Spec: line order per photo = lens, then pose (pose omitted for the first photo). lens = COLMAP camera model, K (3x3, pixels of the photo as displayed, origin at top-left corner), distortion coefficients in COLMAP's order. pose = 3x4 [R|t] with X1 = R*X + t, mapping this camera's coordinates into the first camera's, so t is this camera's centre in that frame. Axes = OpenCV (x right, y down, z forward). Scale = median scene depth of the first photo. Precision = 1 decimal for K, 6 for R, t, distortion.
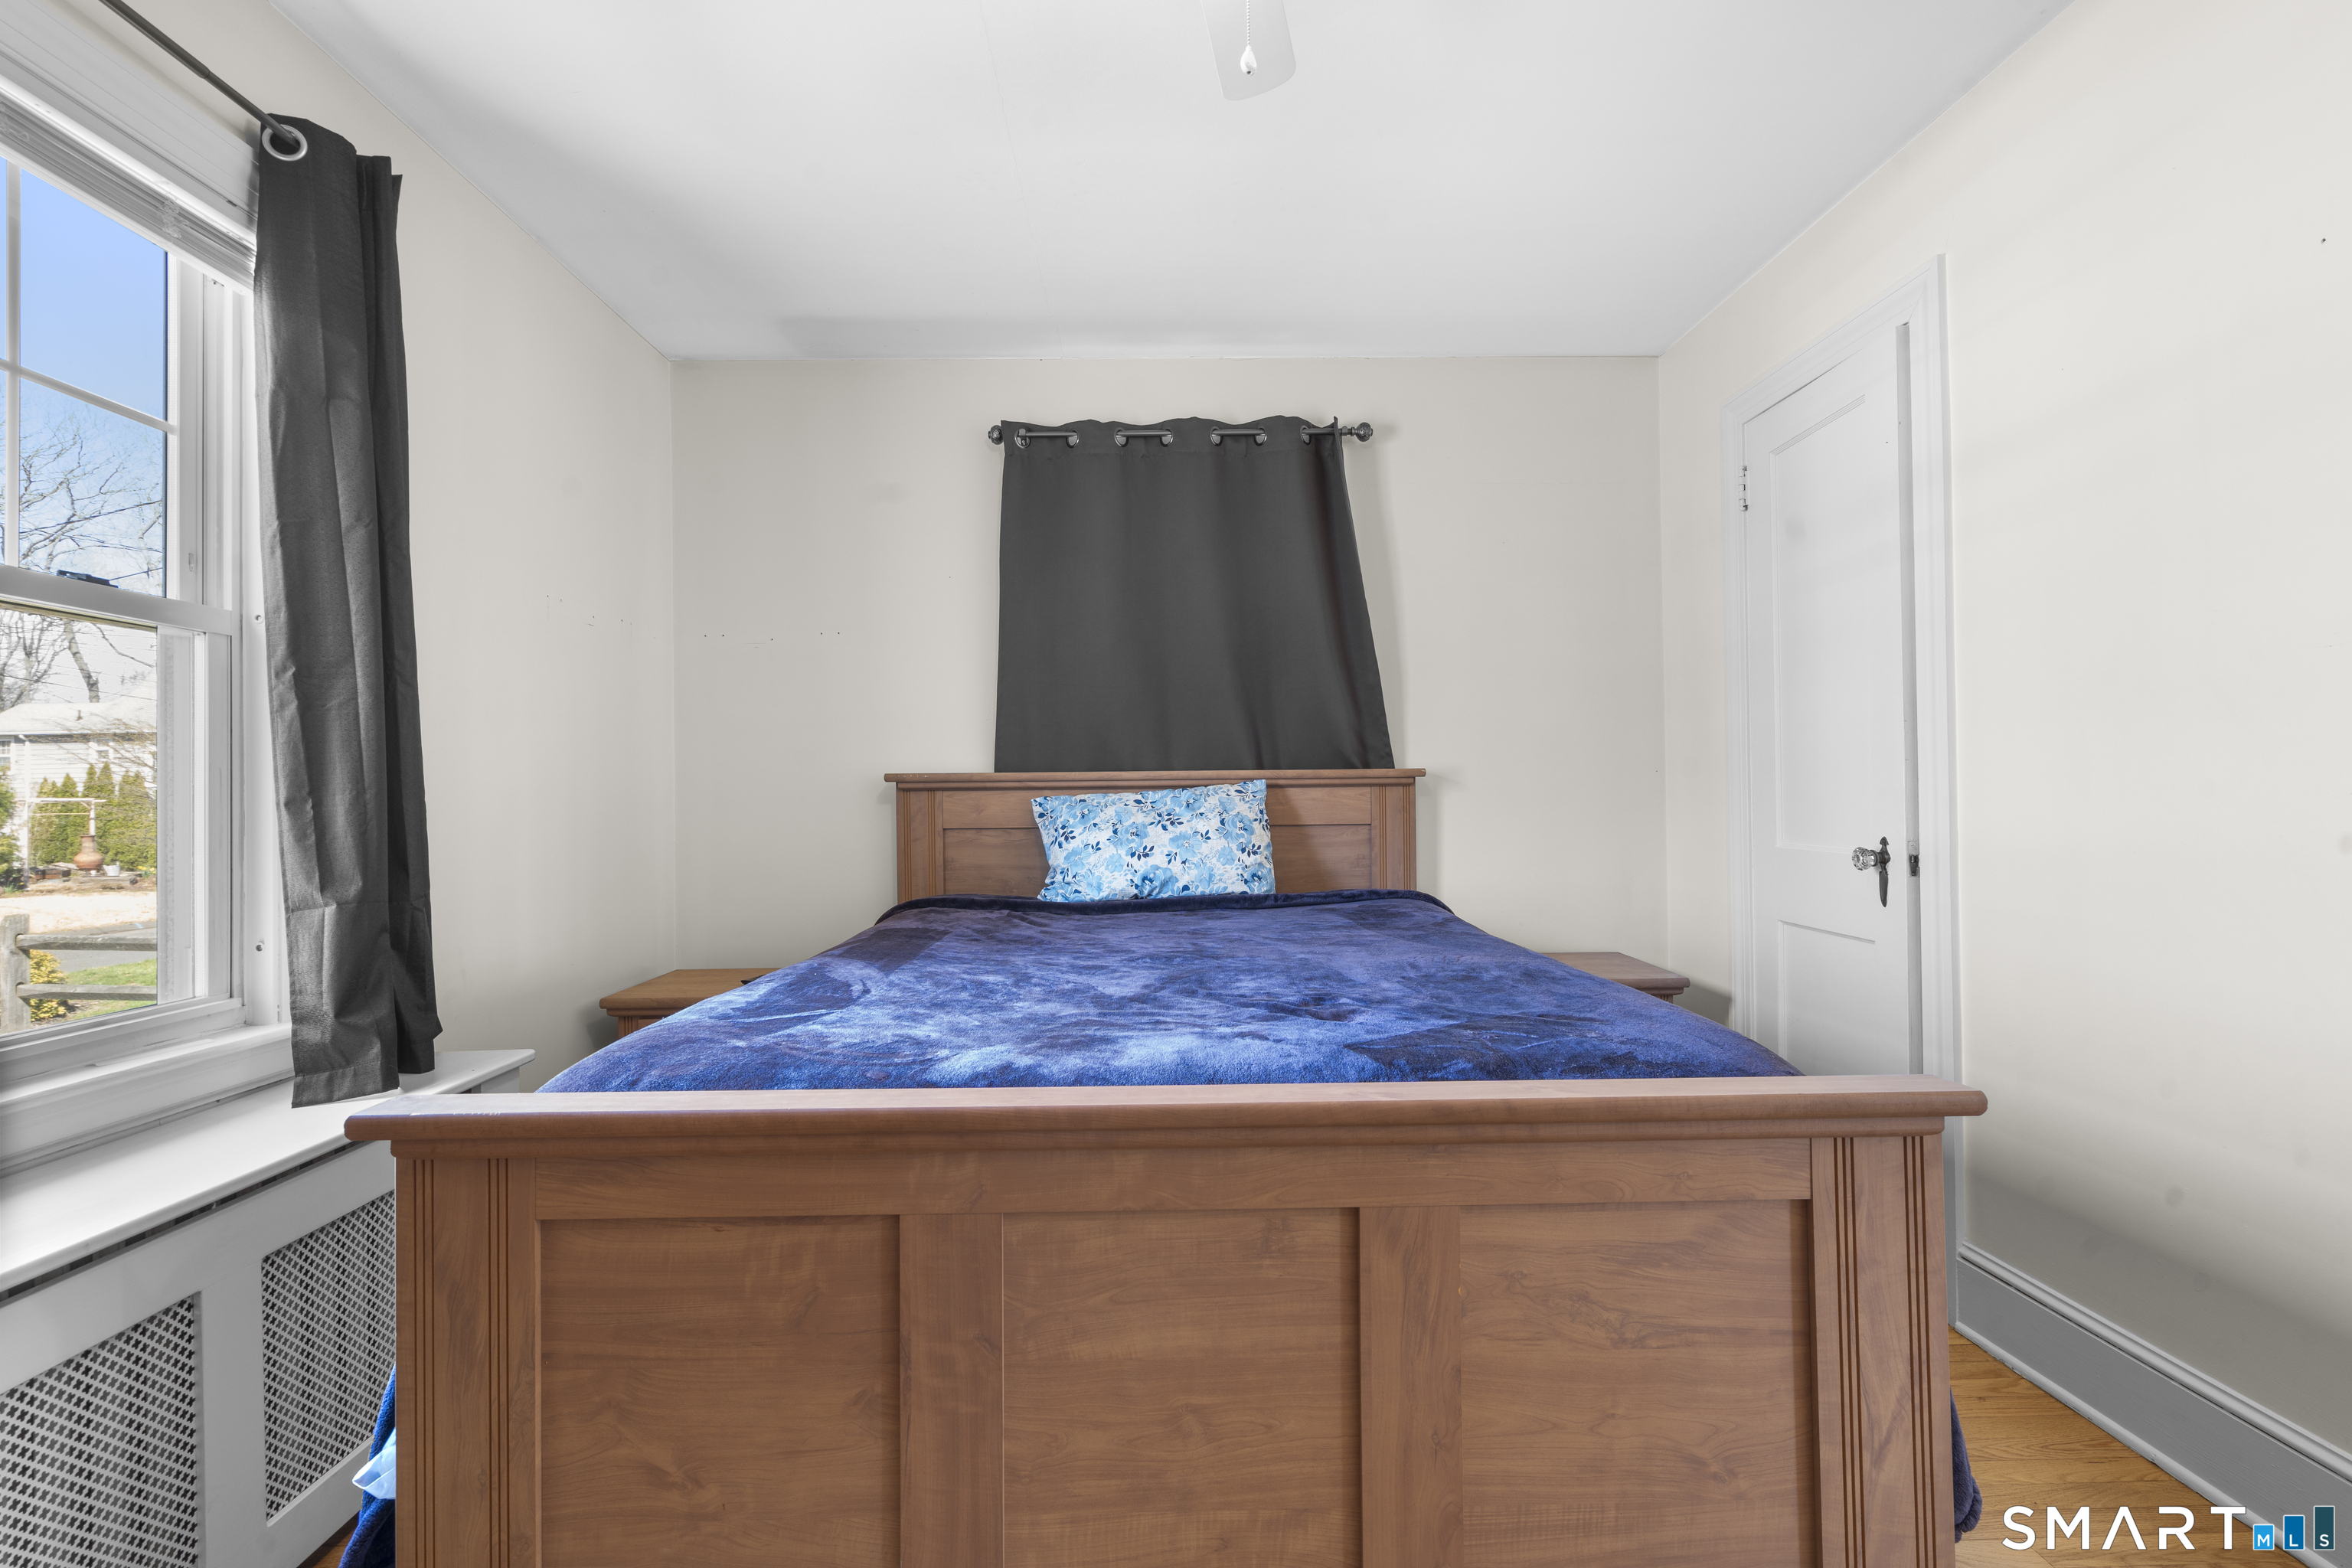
lens RADIAL K [[1054.8, 0, 1176.0], [0, 1054.8, 784.0], [0, 0, 1]] dist [-0.004060, 0.000425]
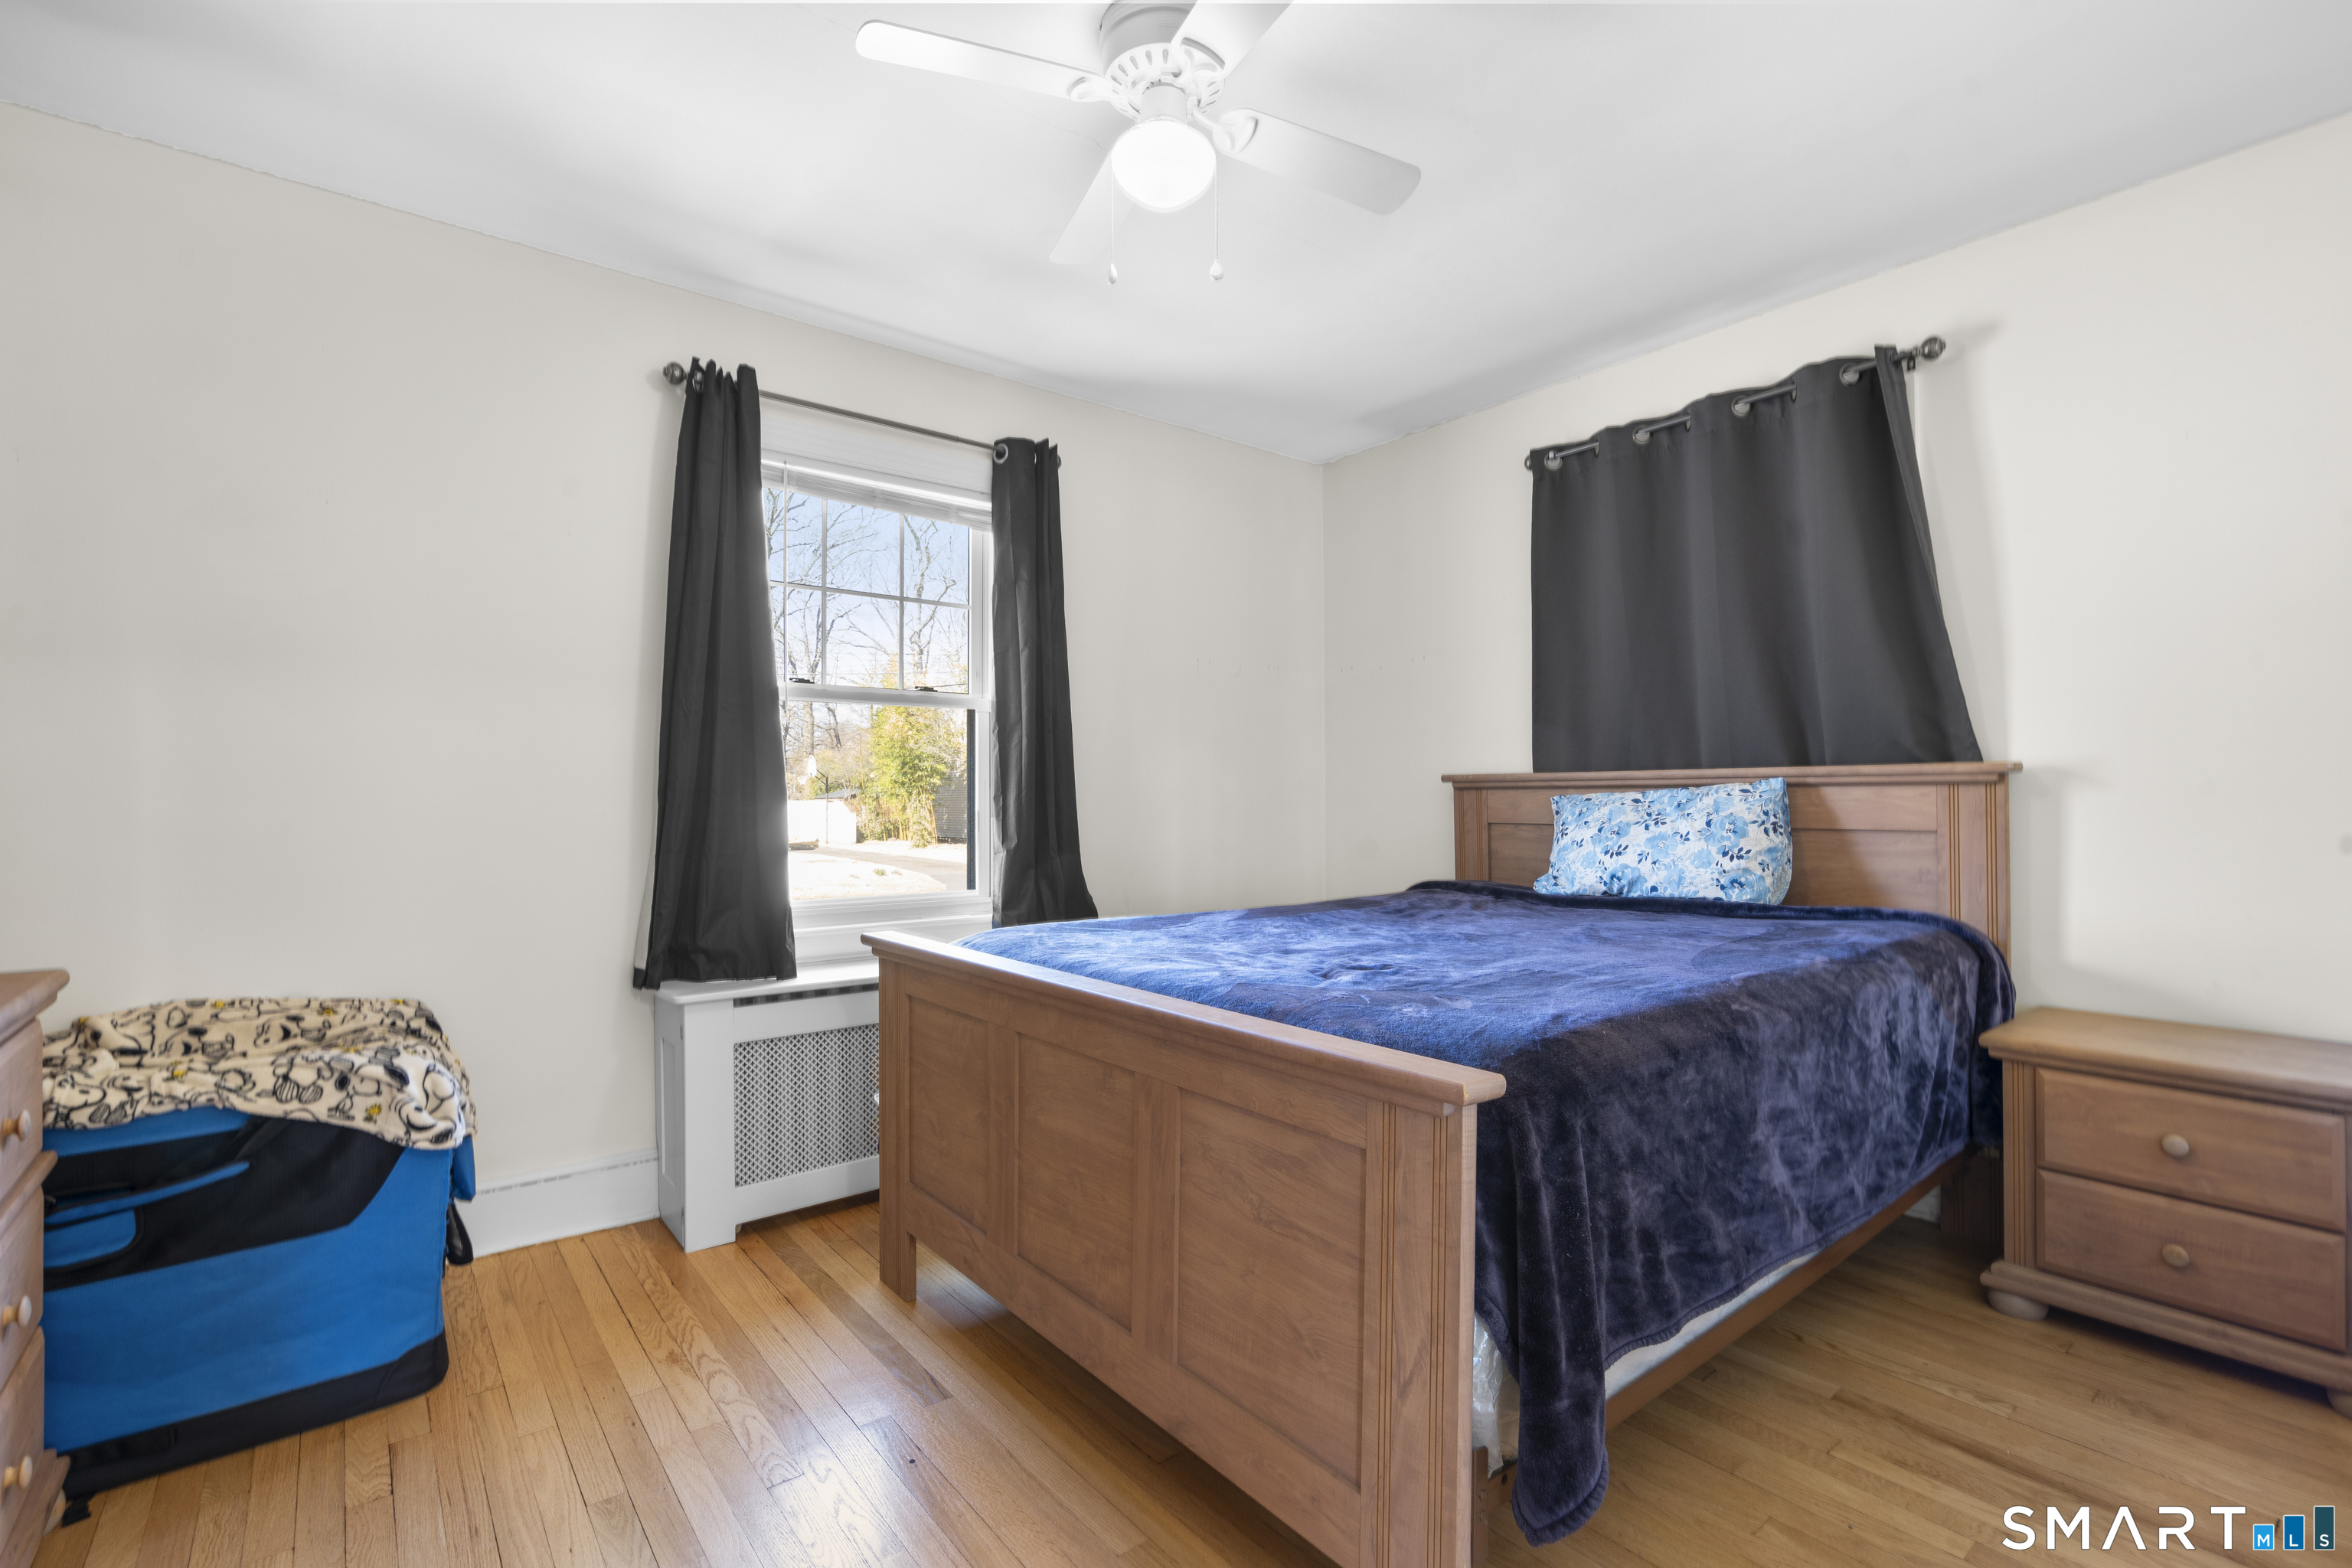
lens RADIAL K [[1054.8, 0, 1176.0], [0, 1054.8, 784.0], [0, 0, 1]] dist [-0.004060, 0.000425]
pose [[0.609391, -0.002474, -0.792866, 0.500341], [0.008368, 0.999960, 0.003311, -0.006325], [0.792825, -0.008652, 0.609387, 0.043481]]
